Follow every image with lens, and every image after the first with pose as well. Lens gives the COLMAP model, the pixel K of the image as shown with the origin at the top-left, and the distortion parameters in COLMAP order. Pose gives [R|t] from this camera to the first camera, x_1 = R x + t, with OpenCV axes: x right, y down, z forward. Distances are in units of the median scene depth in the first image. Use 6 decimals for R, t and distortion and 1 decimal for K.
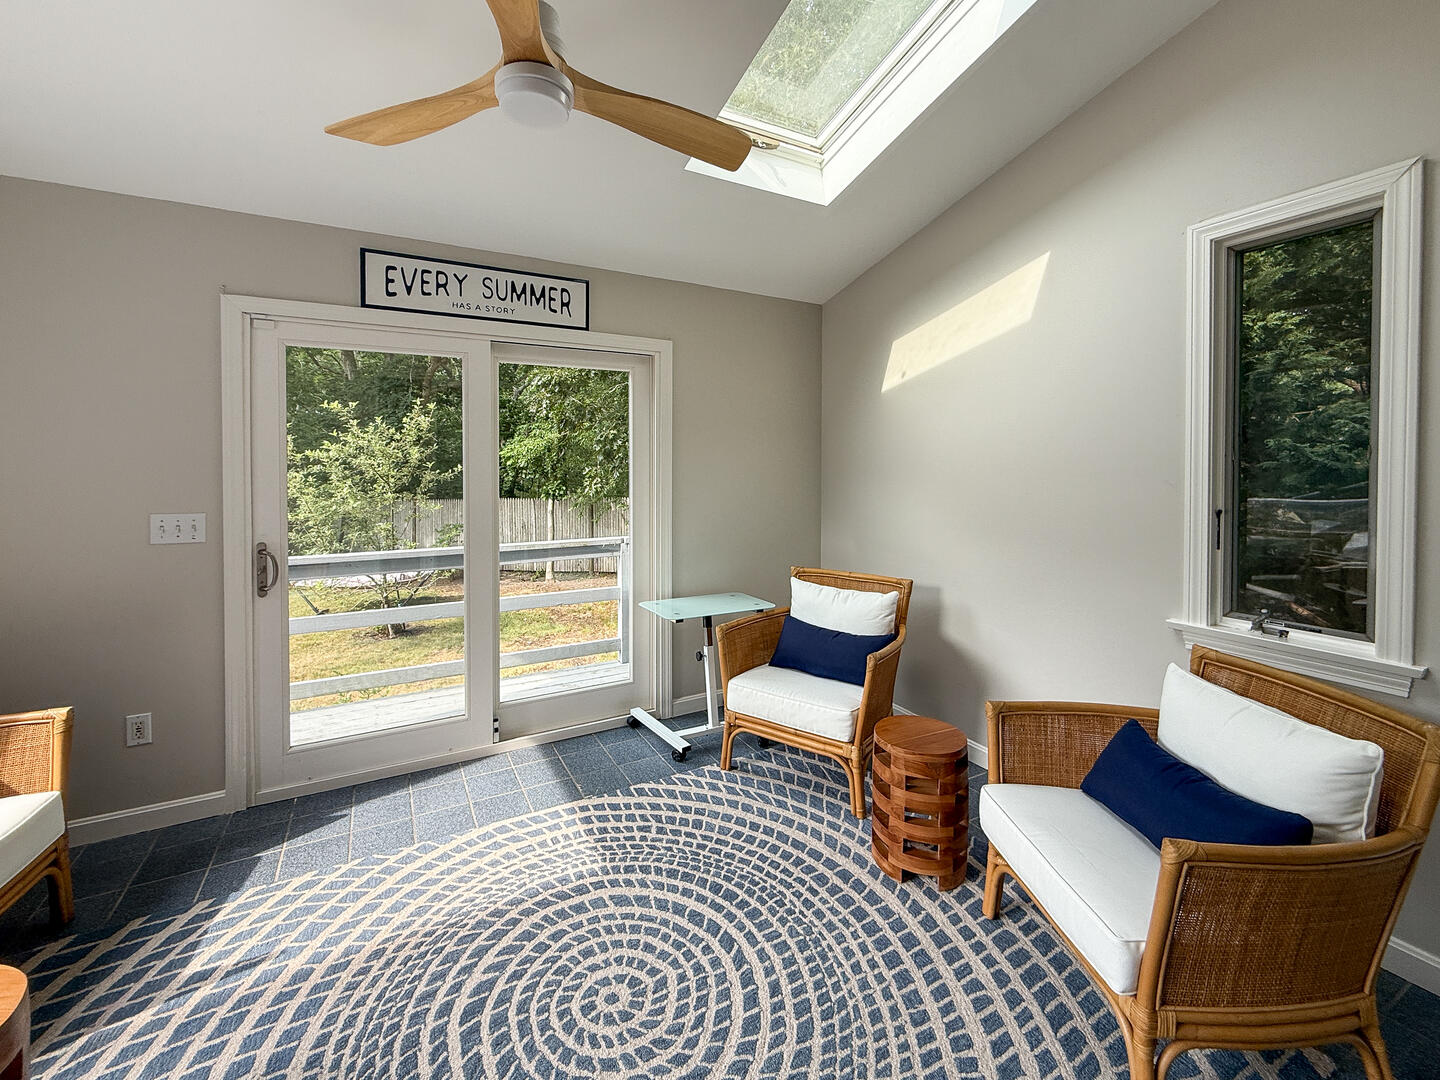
lens RADIAL K [[587.0, 0, 718.6], [0, 587.0, 482.9], [0, 0, 1]] dist [-0.000568, -0.000164]
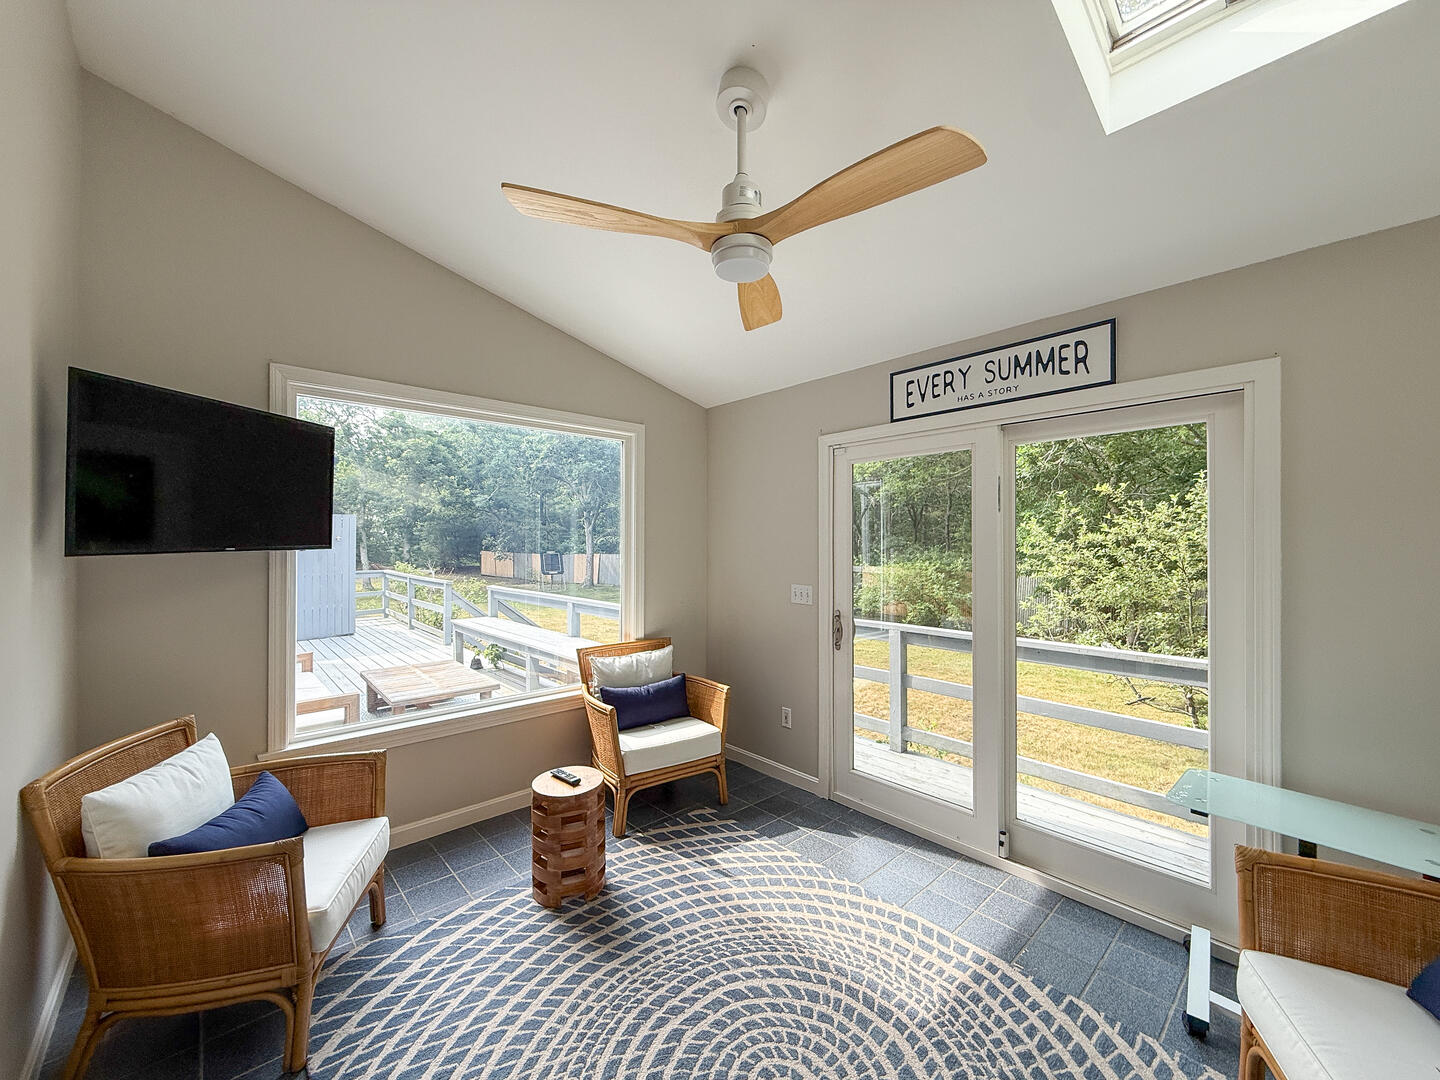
lens RADIAL K [[580.6, 0, 701.9], [0, 580.6, 547.0], [0, 0, 1]] dist [0.000140, -0.000252]
pose [[0.229206, 0.007698, -0.973347, 0.607193], [-0.031920, 0.999490, 0.000388, -0.046601], [0.972854, 0.030980, 0.229335, 0.483483]]
